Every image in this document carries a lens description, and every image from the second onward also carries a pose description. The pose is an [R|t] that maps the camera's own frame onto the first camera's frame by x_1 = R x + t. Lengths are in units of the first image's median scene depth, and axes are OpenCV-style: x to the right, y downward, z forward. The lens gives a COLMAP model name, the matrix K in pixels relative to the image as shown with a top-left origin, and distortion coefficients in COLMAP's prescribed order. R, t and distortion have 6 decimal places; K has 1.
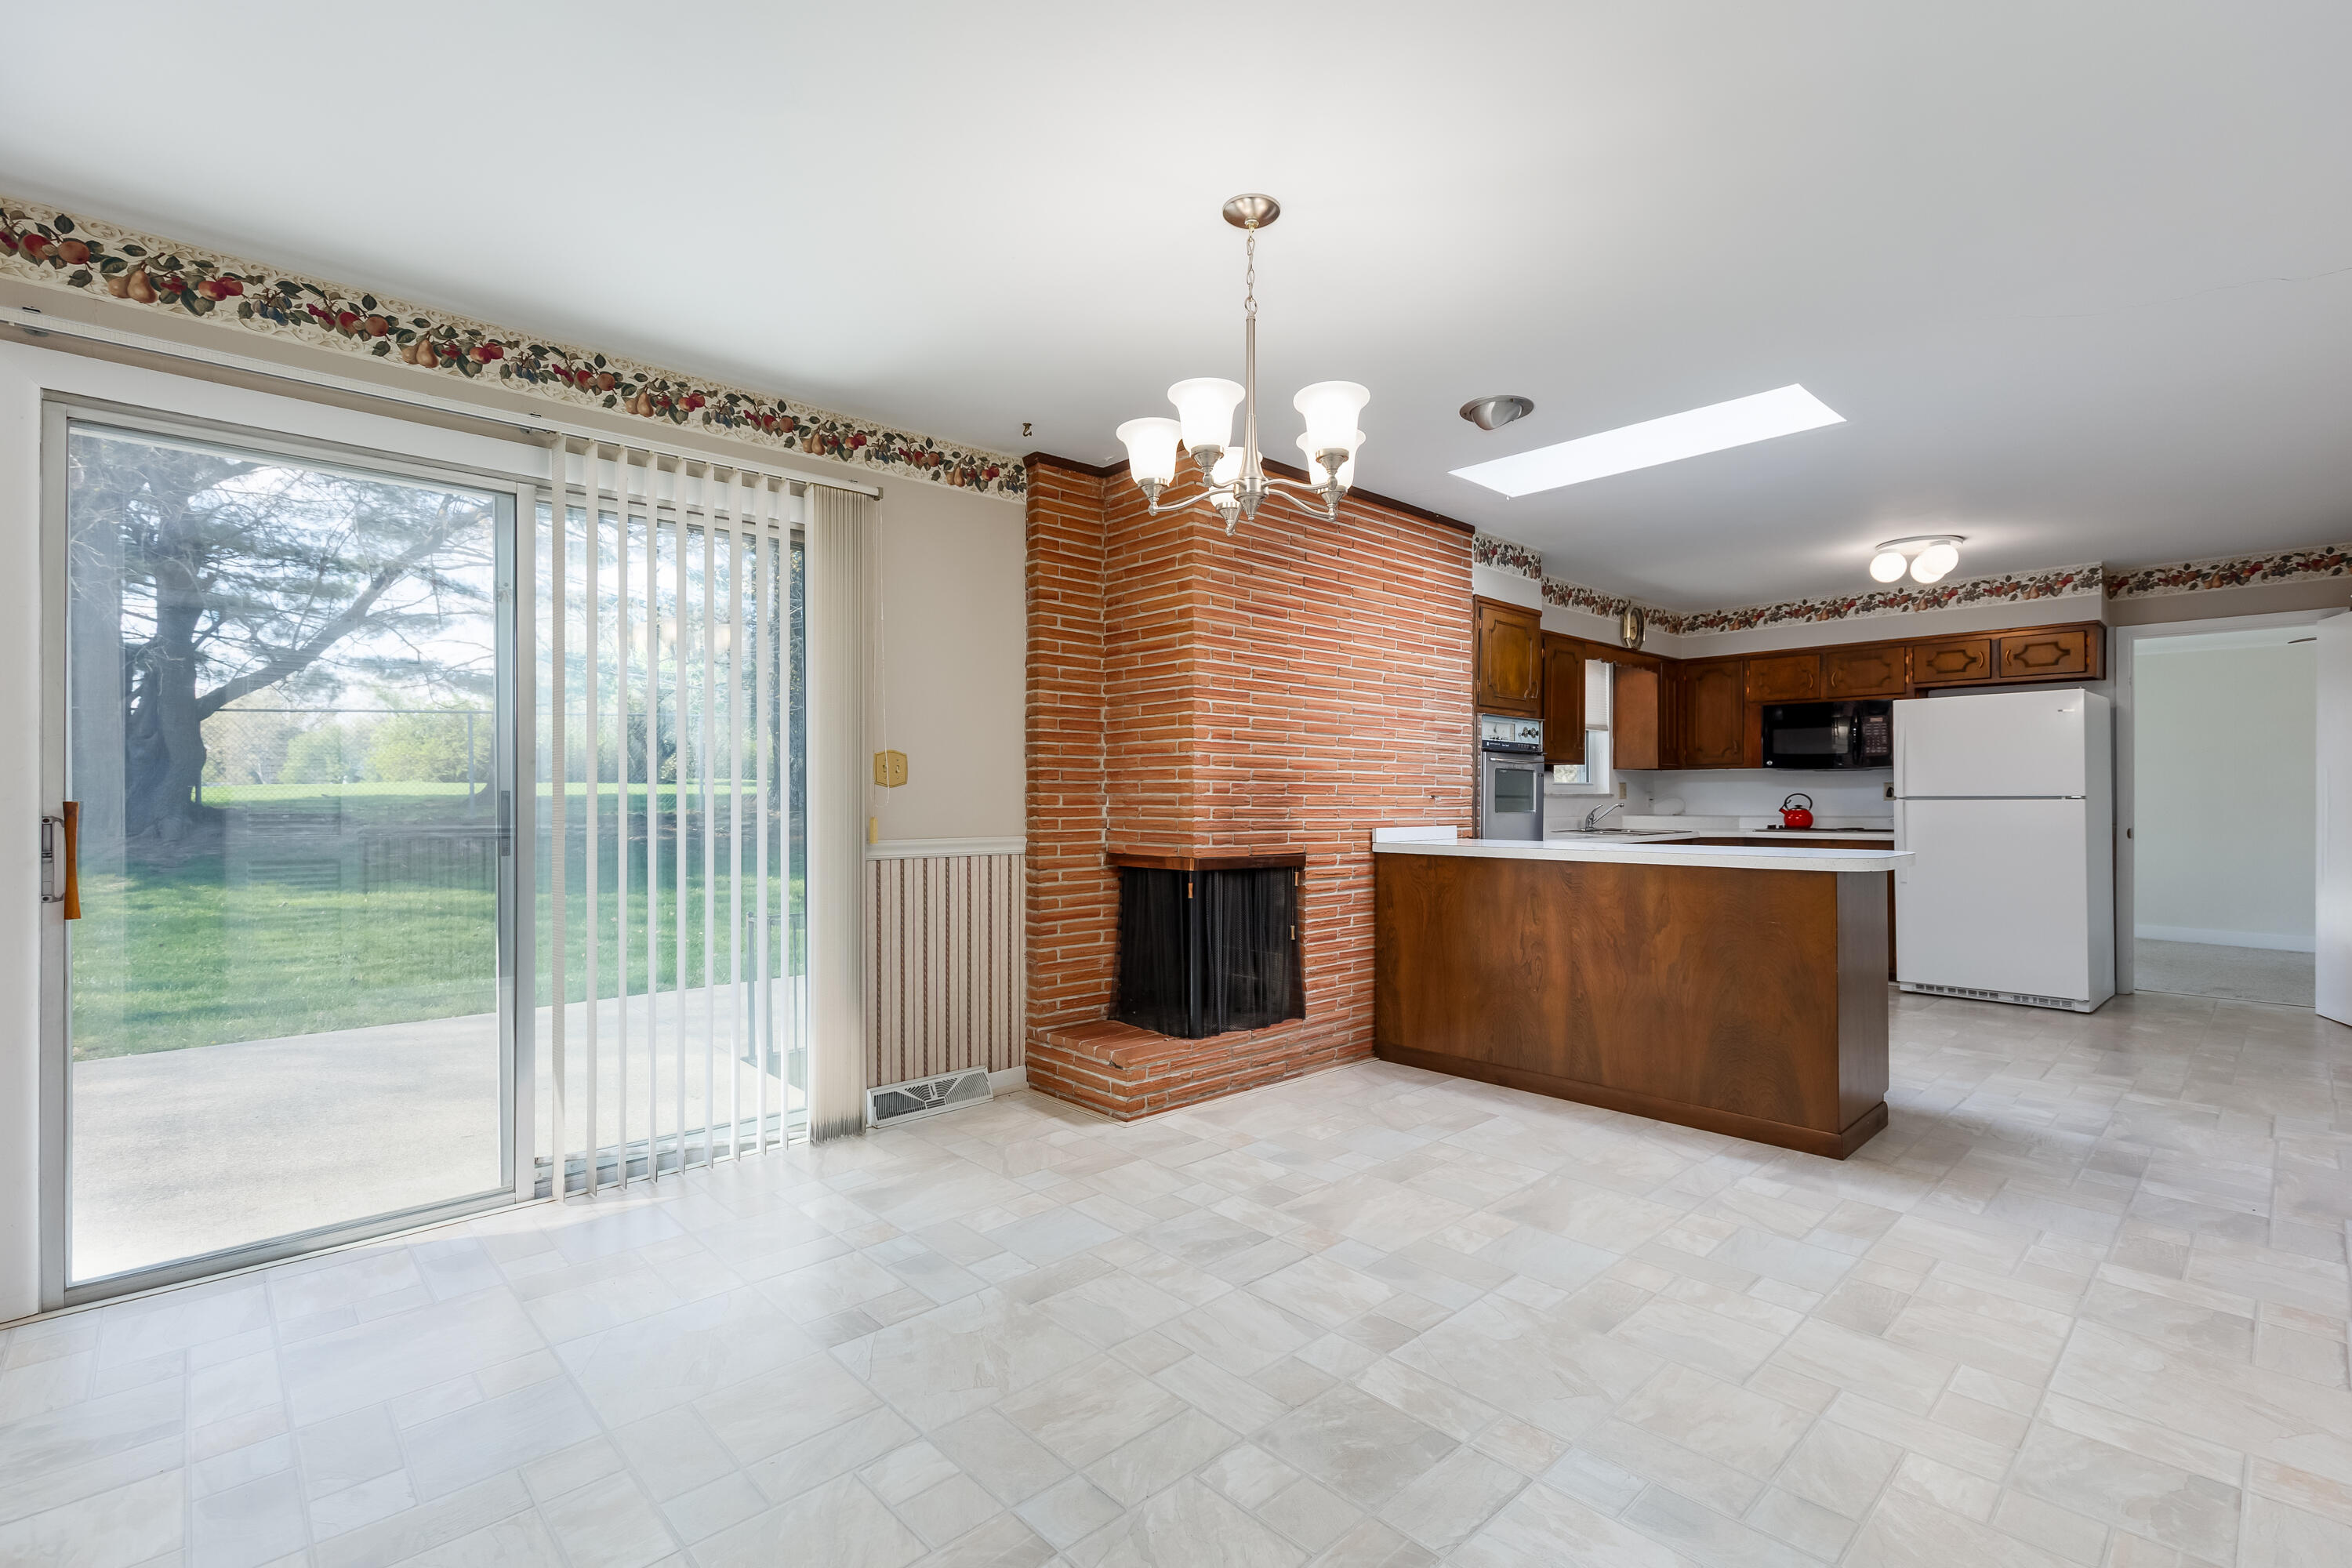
lens RADIAL K [[1077.4, 0, 1182.4], [0, 1077.4, 791.2], [0, 0, 1]] dist [0.005708, -0.000038]
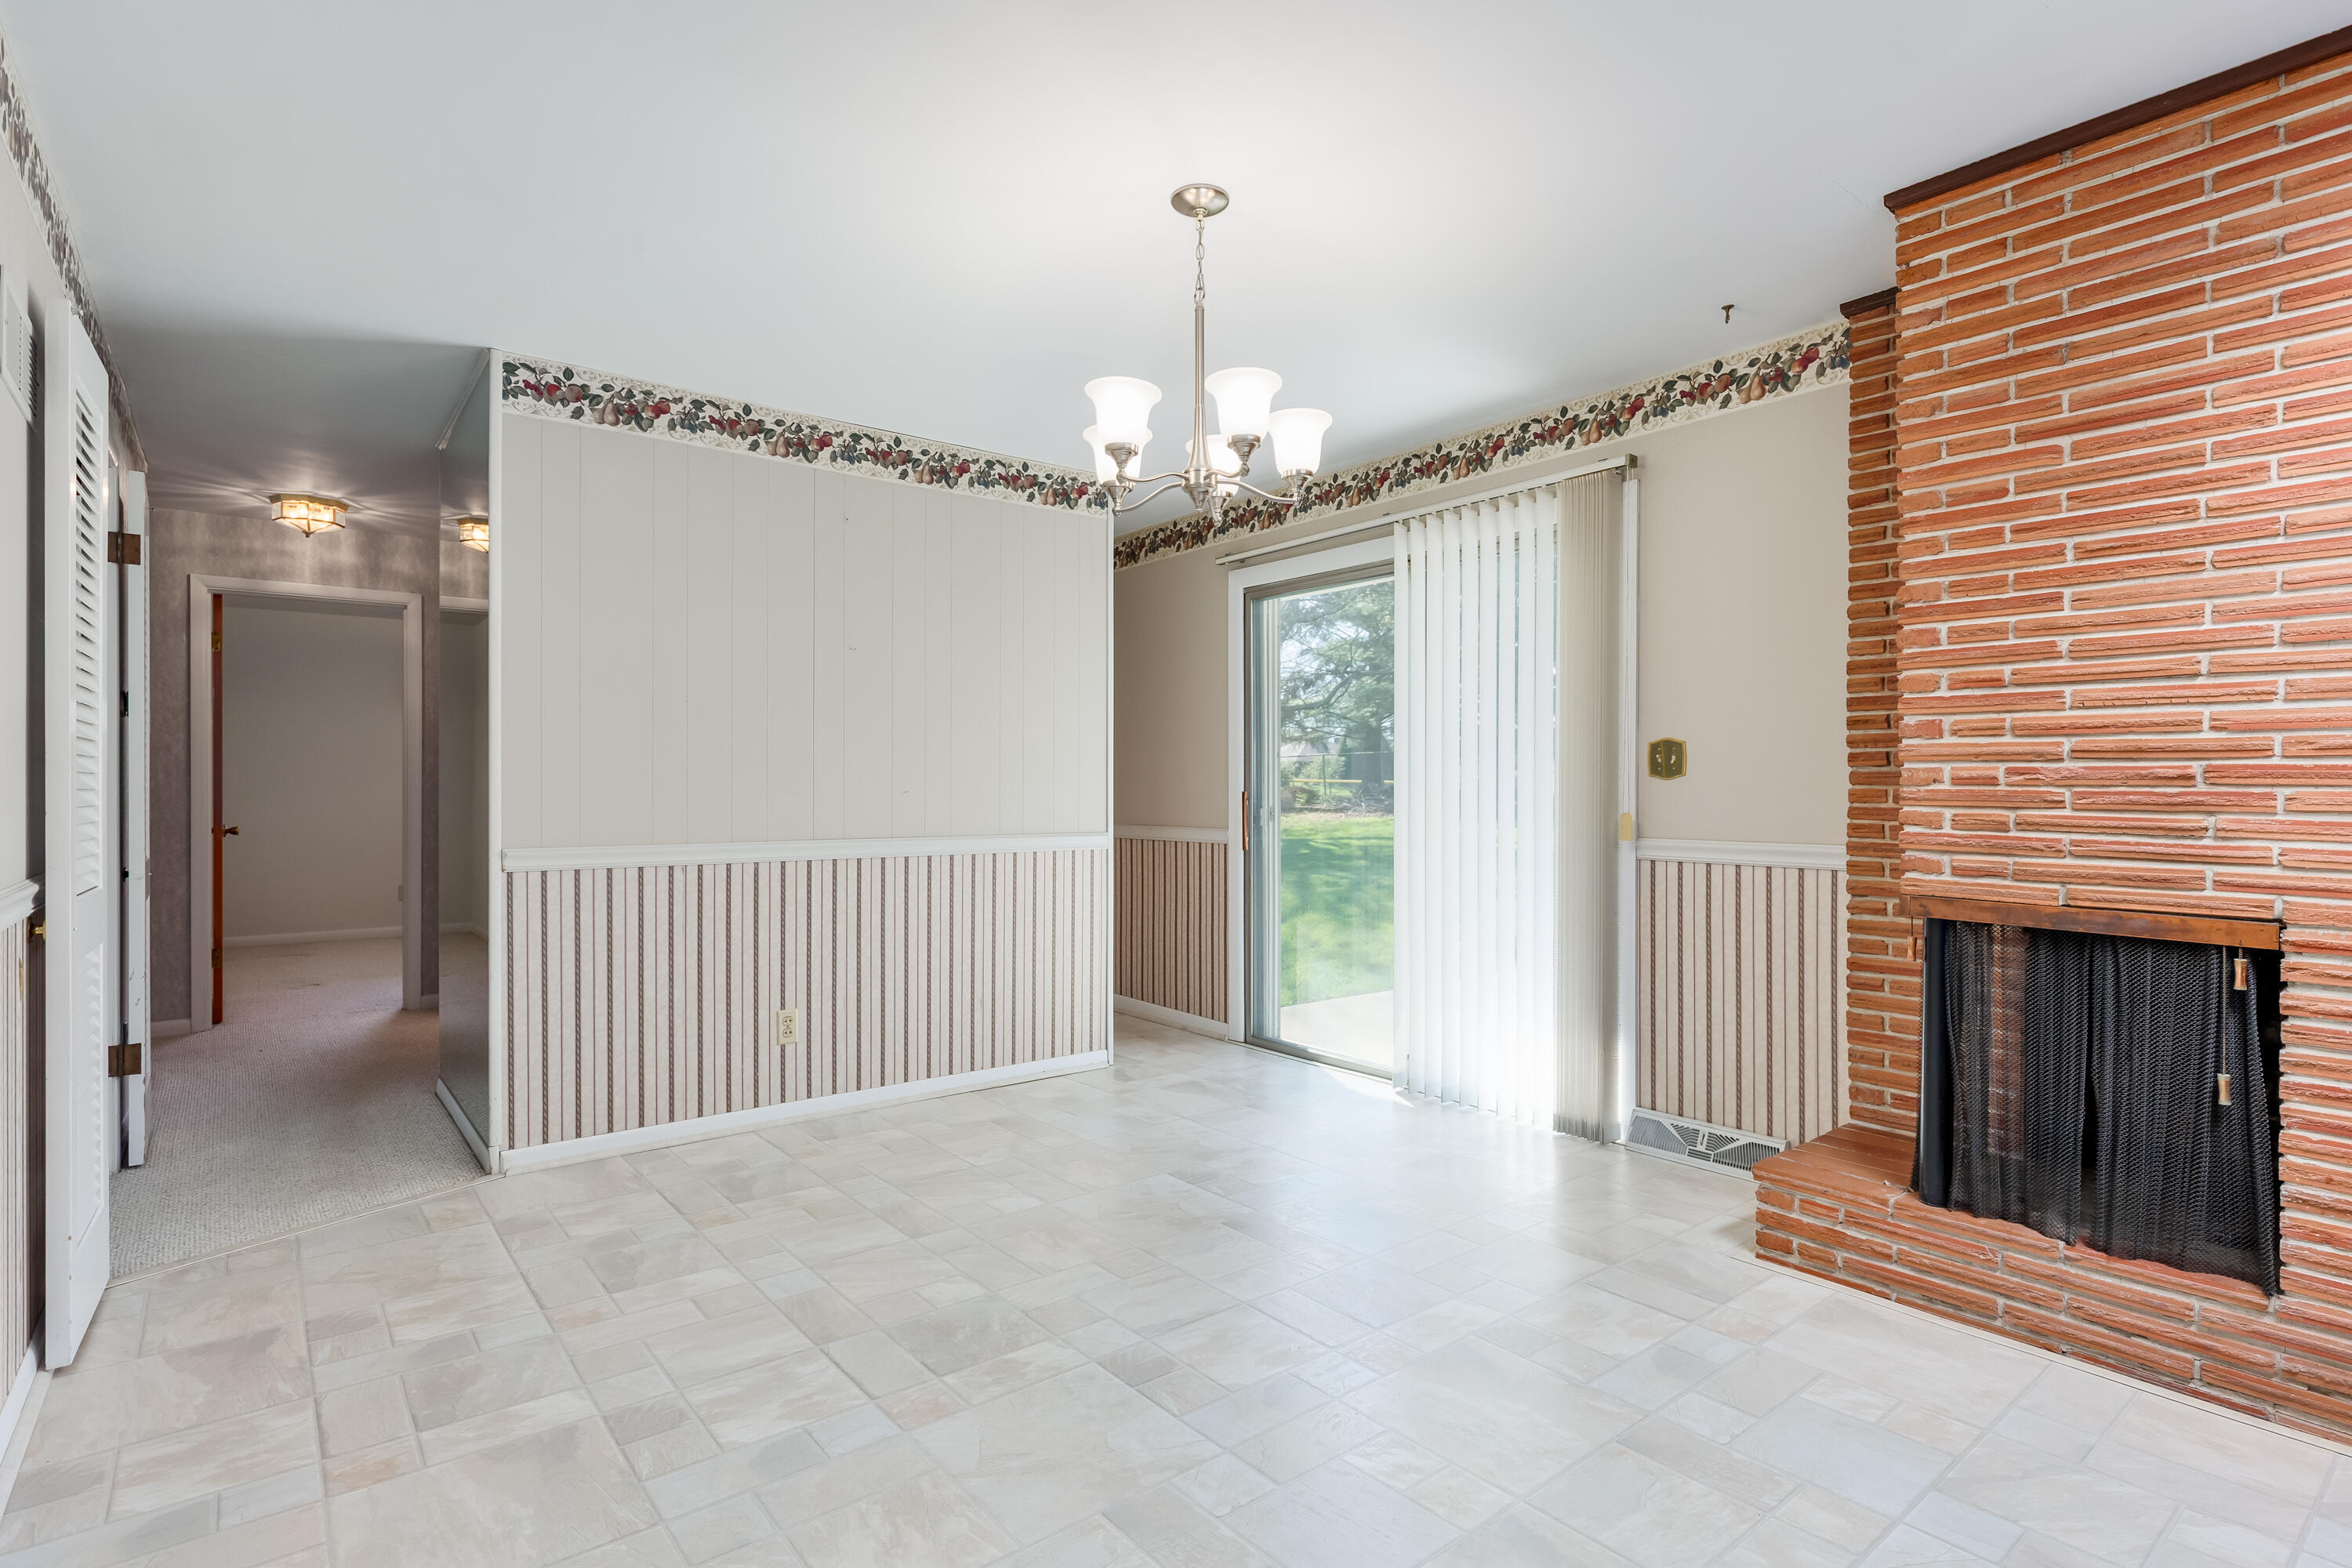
lens RADIAL K [[1166.1, 0, 1181.6], [0, 1166.1, 789.1], [0, 0, 1]] dist [0.002367, 0.000742]
pose [[-0.087005, 0.002090, -0.996206, 0.704644], [0.005882, 0.999981, 0.001584, 0.000086], [0.996191, -0.005721, -0.087015, 0.668351]]
